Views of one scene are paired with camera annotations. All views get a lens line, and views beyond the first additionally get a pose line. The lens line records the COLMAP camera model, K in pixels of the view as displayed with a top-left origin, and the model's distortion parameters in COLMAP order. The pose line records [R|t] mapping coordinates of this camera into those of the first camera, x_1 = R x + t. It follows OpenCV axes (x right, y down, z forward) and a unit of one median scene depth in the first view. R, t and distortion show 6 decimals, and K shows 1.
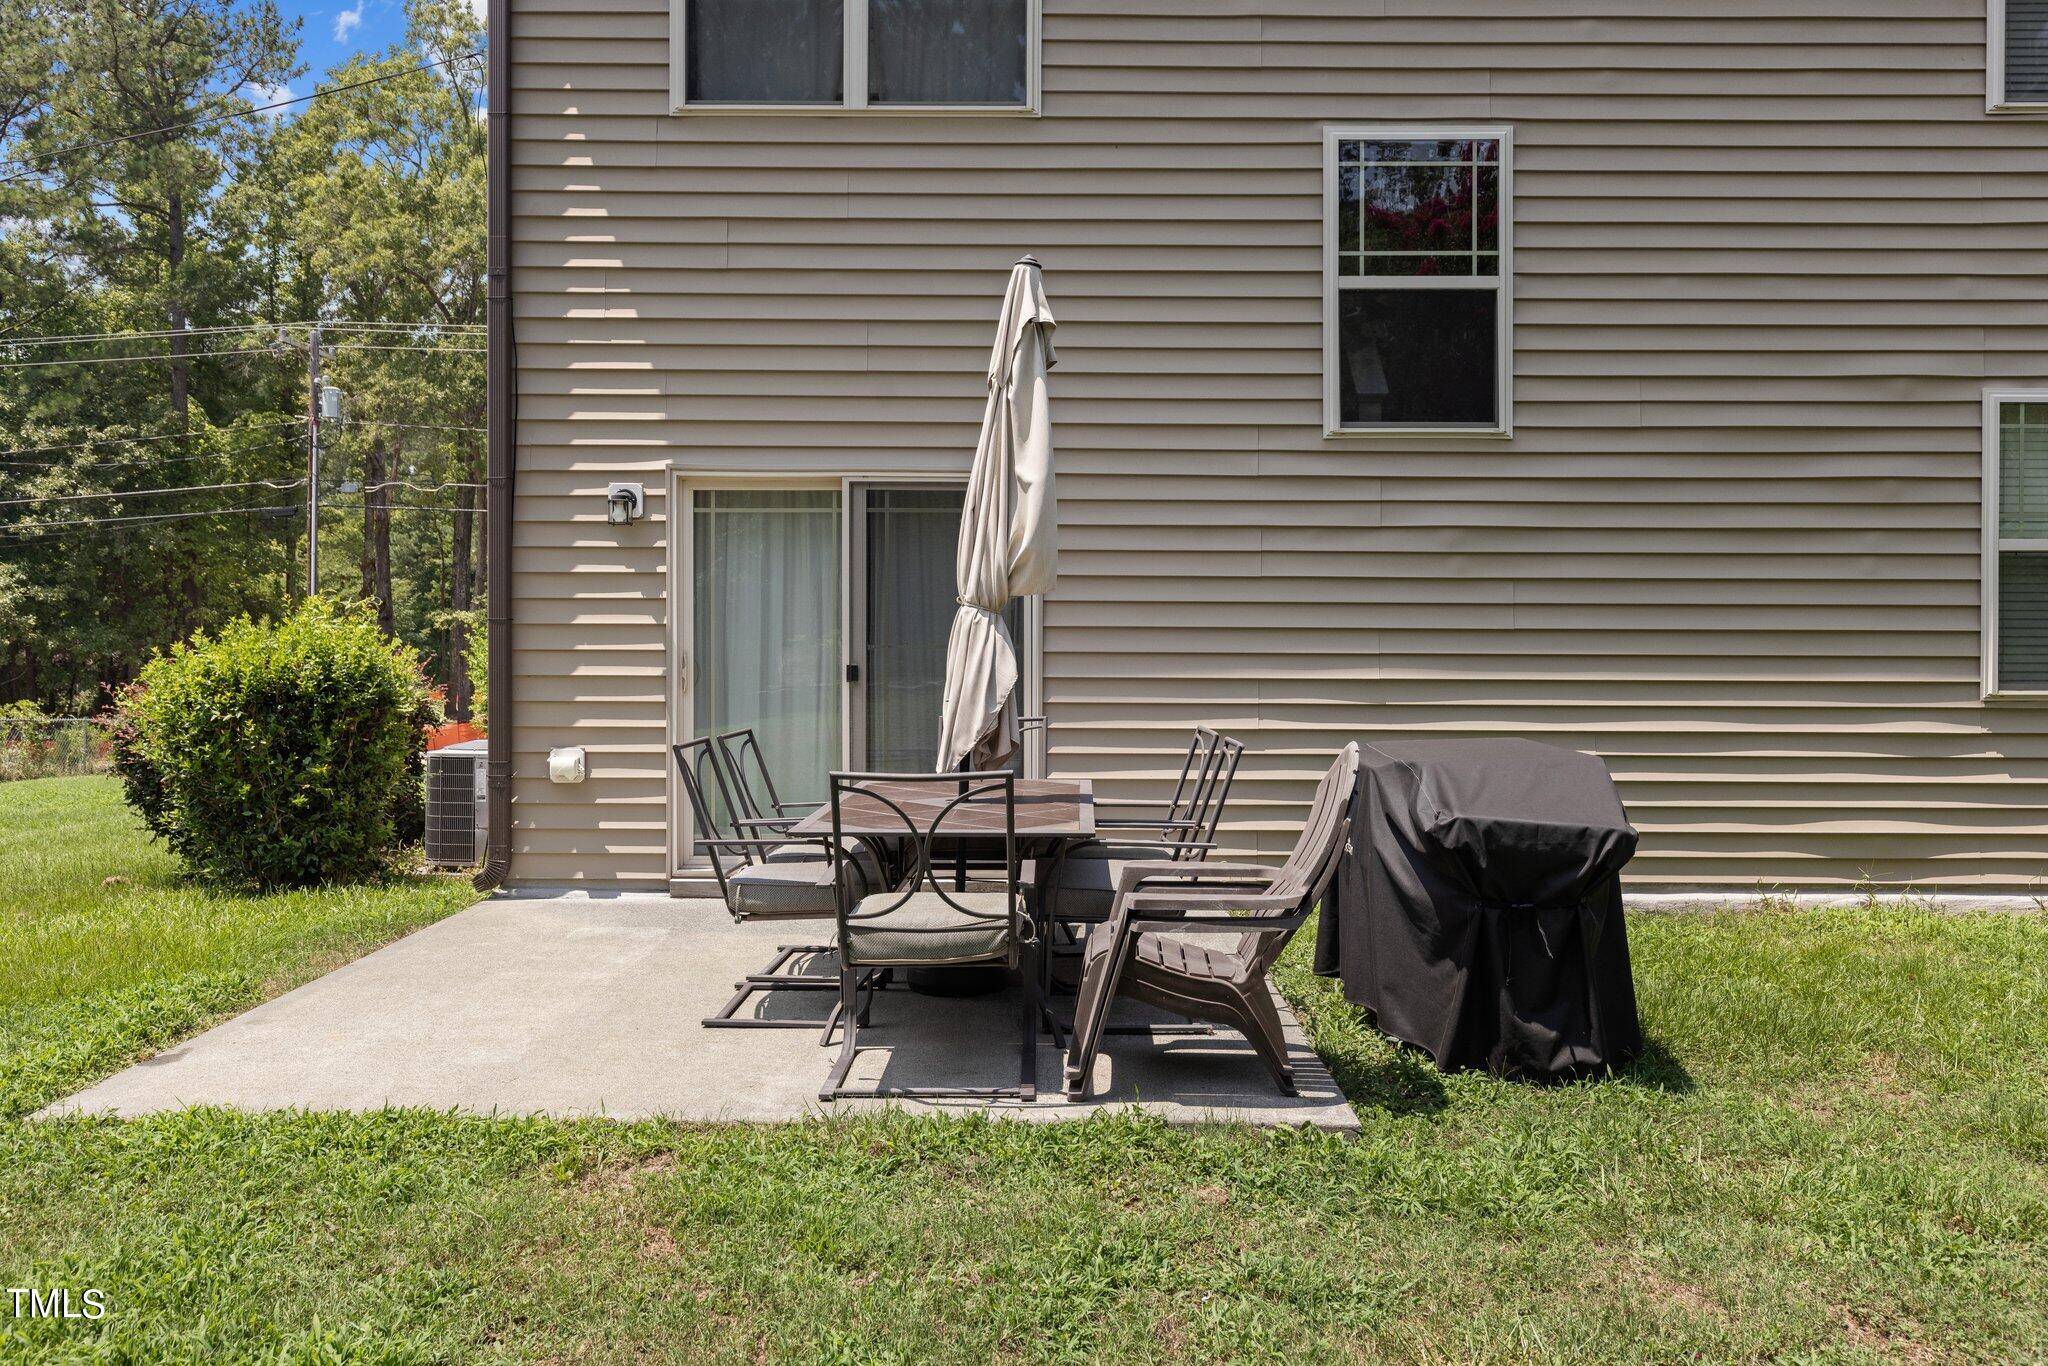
lens RADIAL K [[1657.5, 0, 1021.8], [0, 1657.5, 622.6], [0, 0, 1]] dist [0.037752, 0.000237]
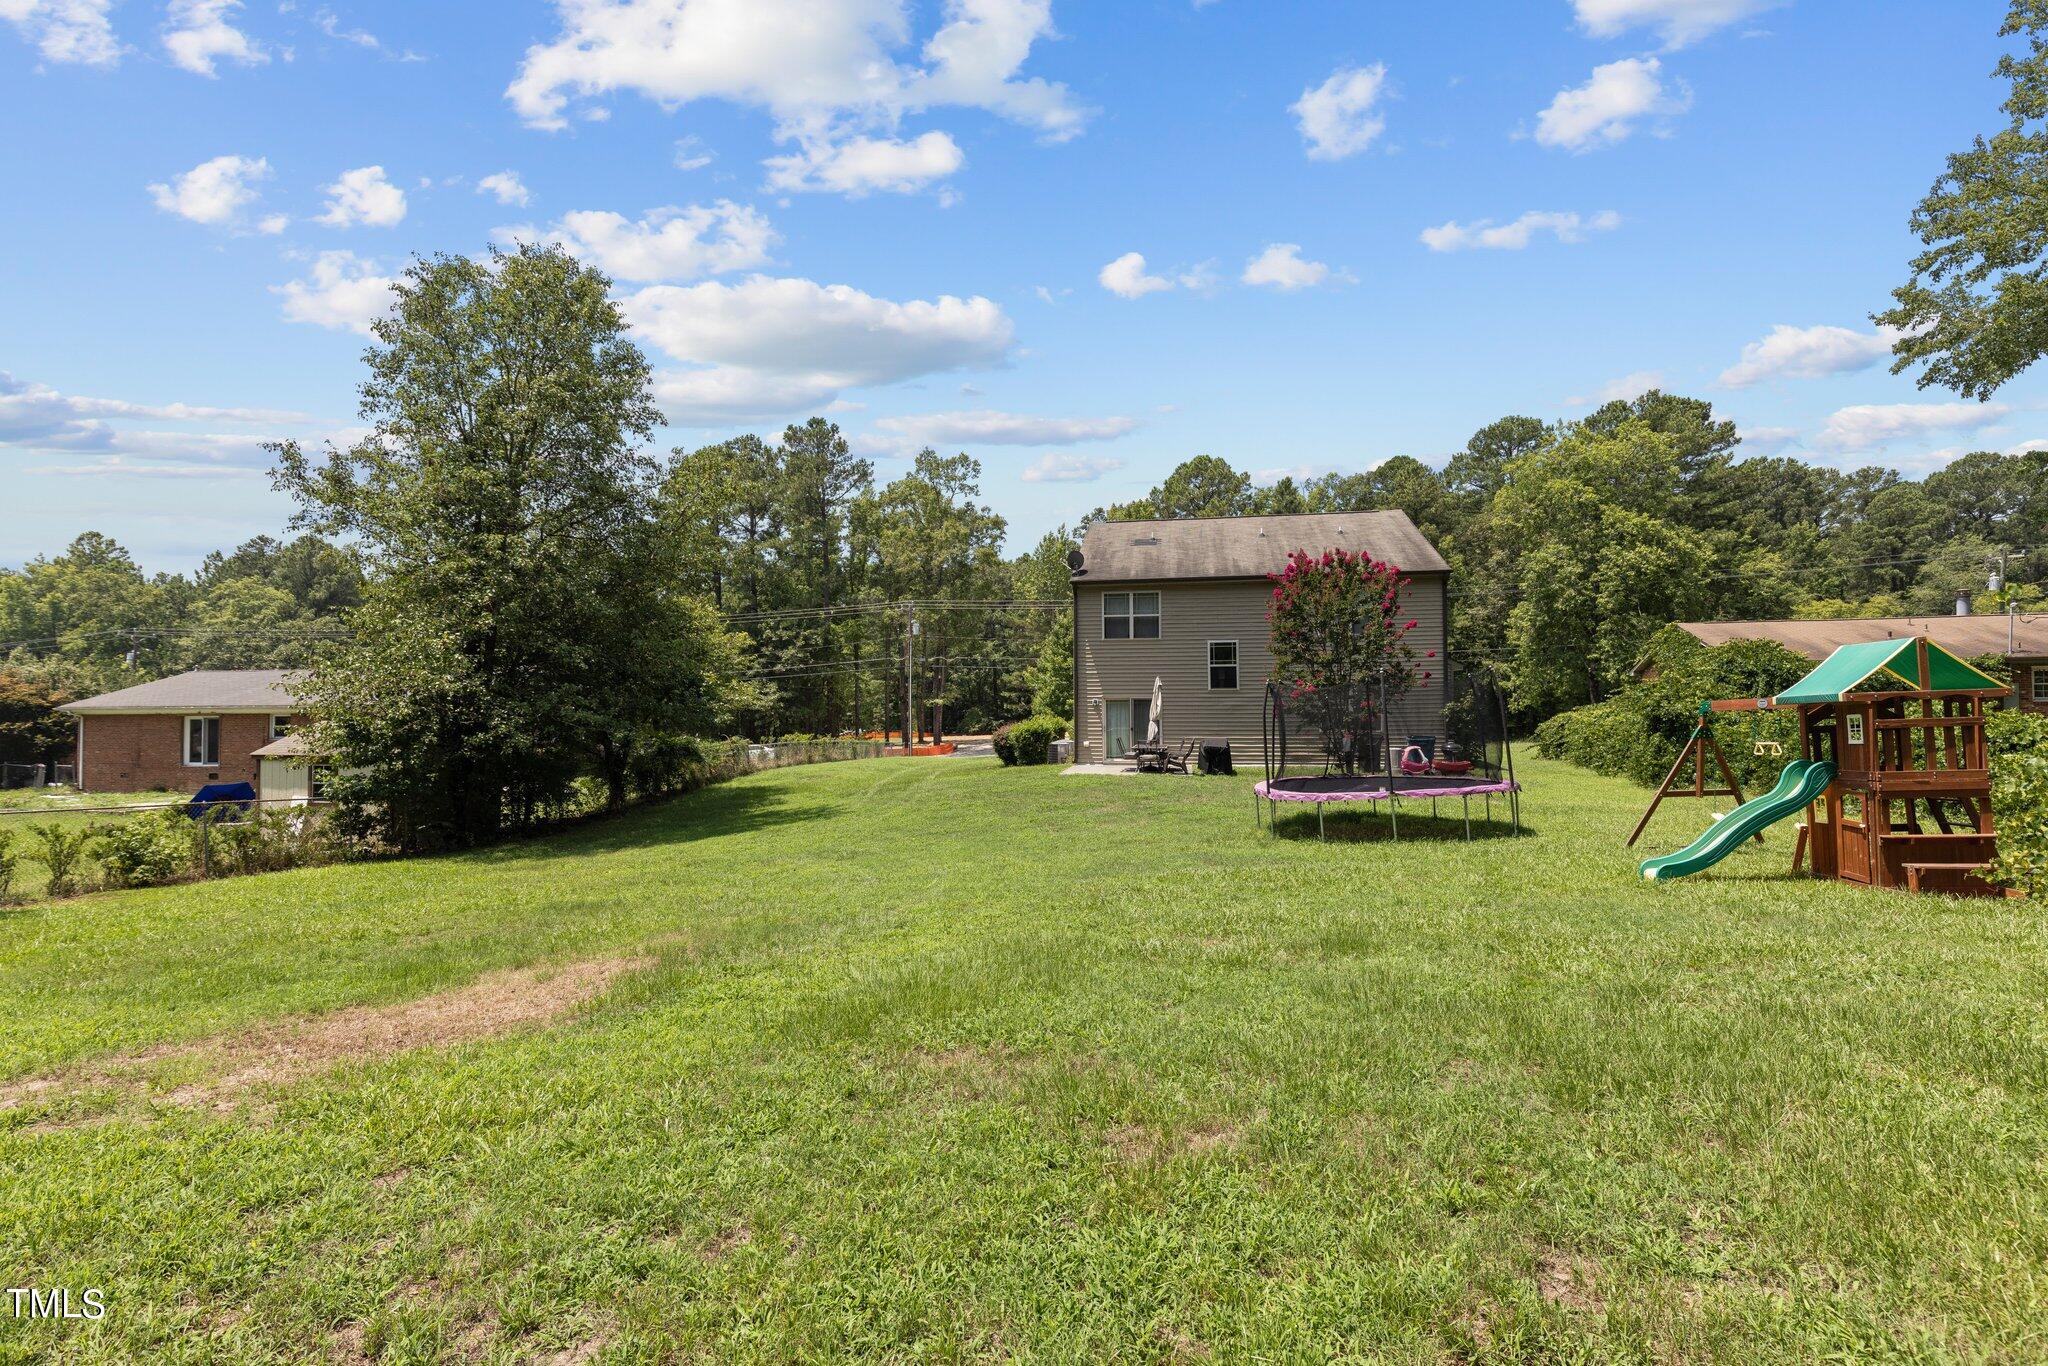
lens RADIAL K [[929.3, 0, 1024.0], [0, 929.3, 683.0], [0, 0, 1]] dist [-0.001101, -0.000439]
pose [[0.987639, -0.012260, -0.156264, 0.045754], [0.010709, 0.999885, -0.010766, -0.109473], [0.156378, 0.008960, 0.987657, -2.522092]]
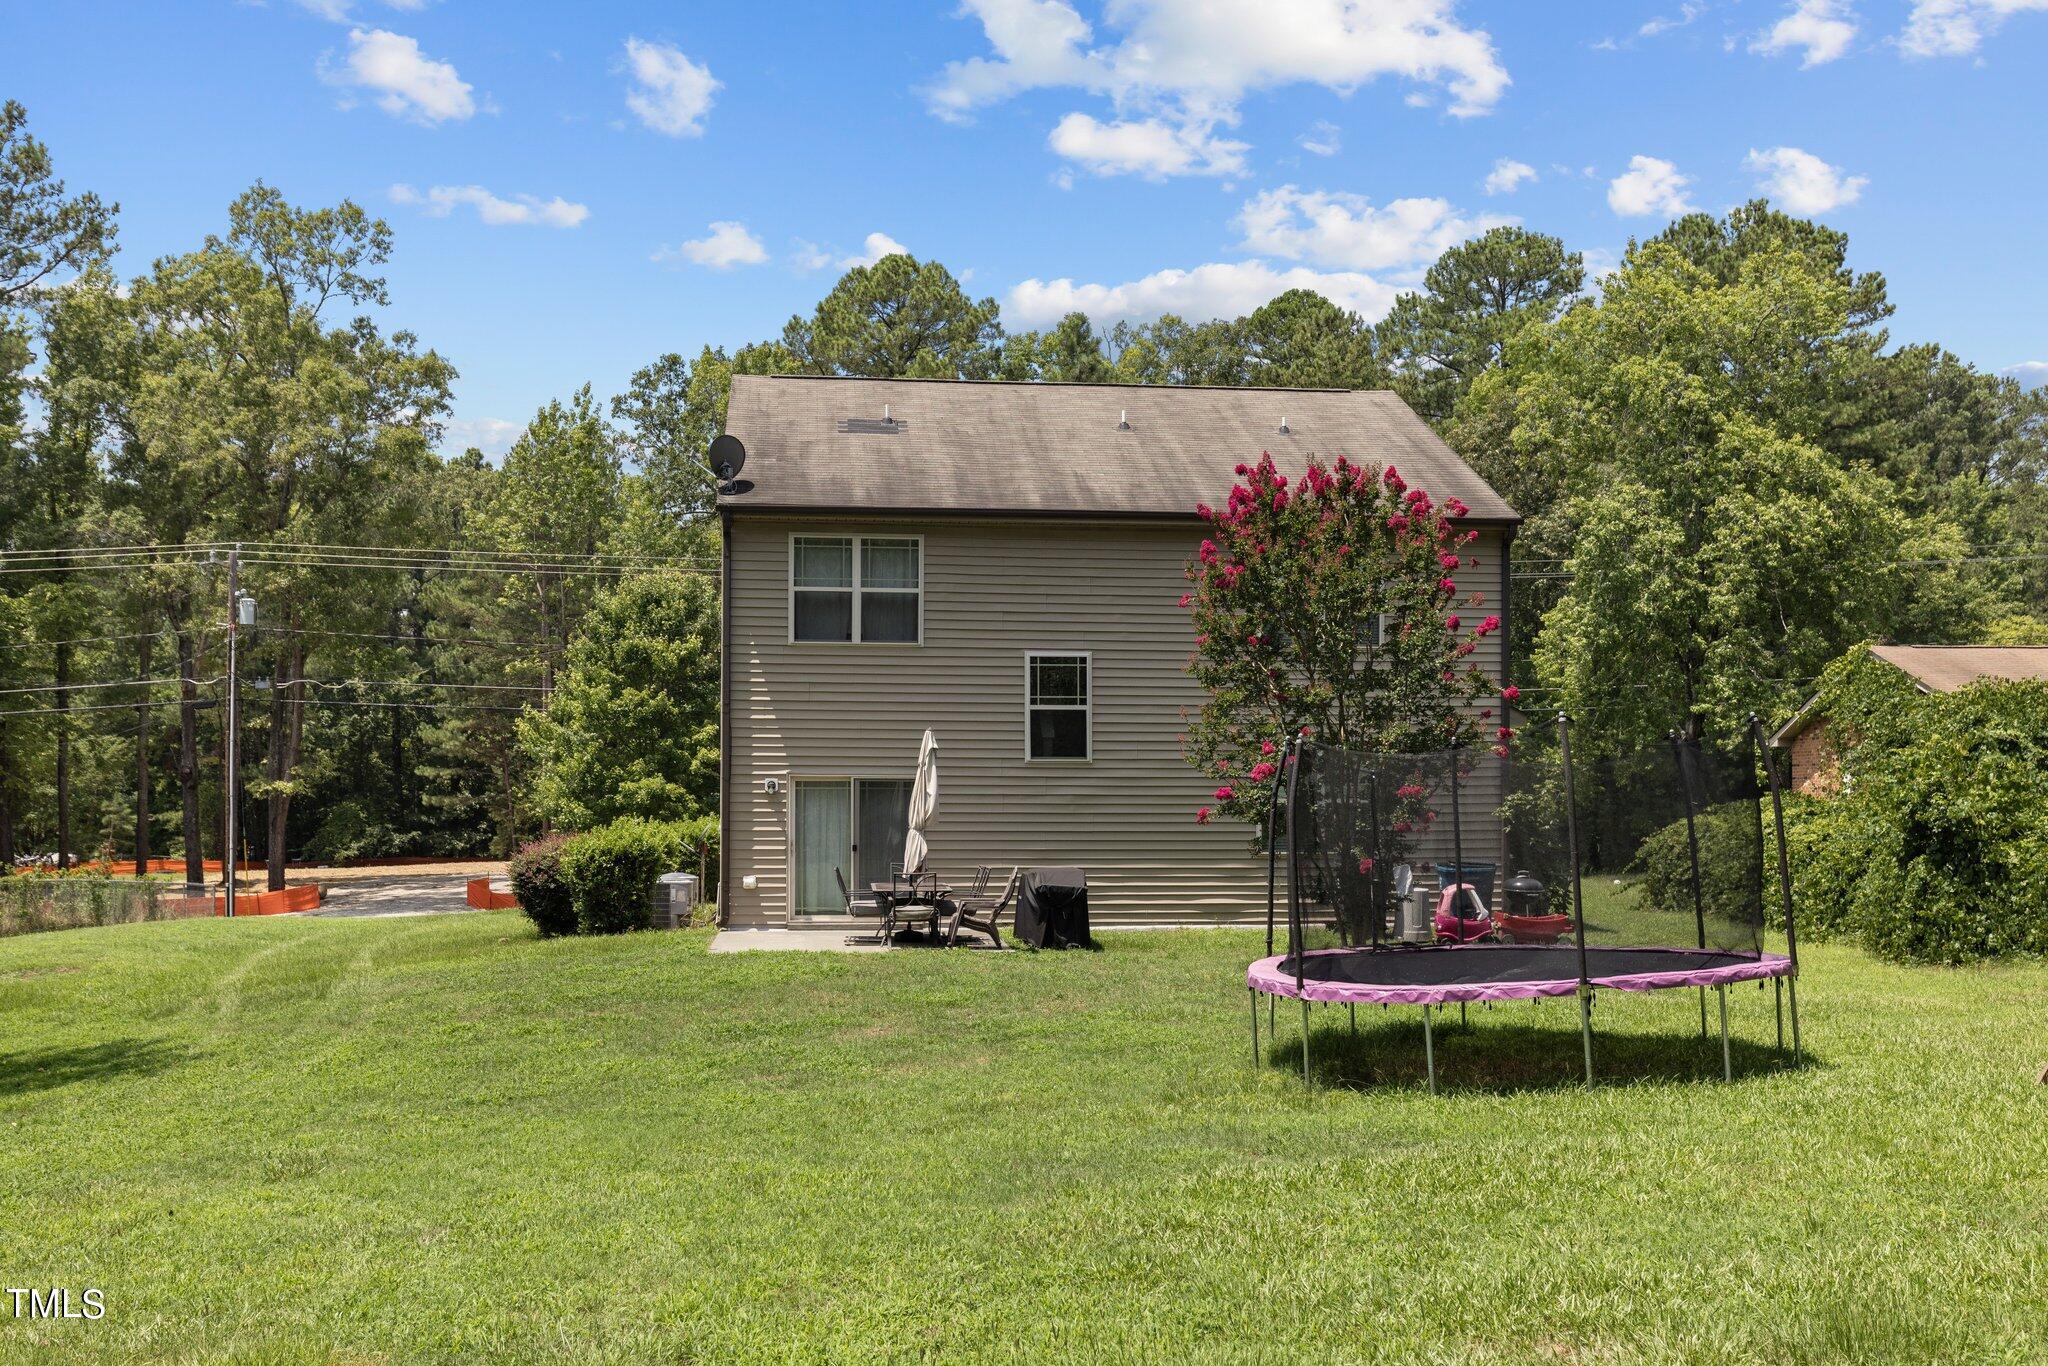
lens RADIAL K [[2034.9, 0, 1025.8], [0, 2034.9, 755.2], [0, 0, 1]] dist [0.003384, -0.002256]
pose [[0.991804, 0.002723, 0.127742, -0.251540], [-0.001647, 0.999962, -0.008525, -0.094814], [-0.127760, 0.008245, 0.991771, -2.374884]]
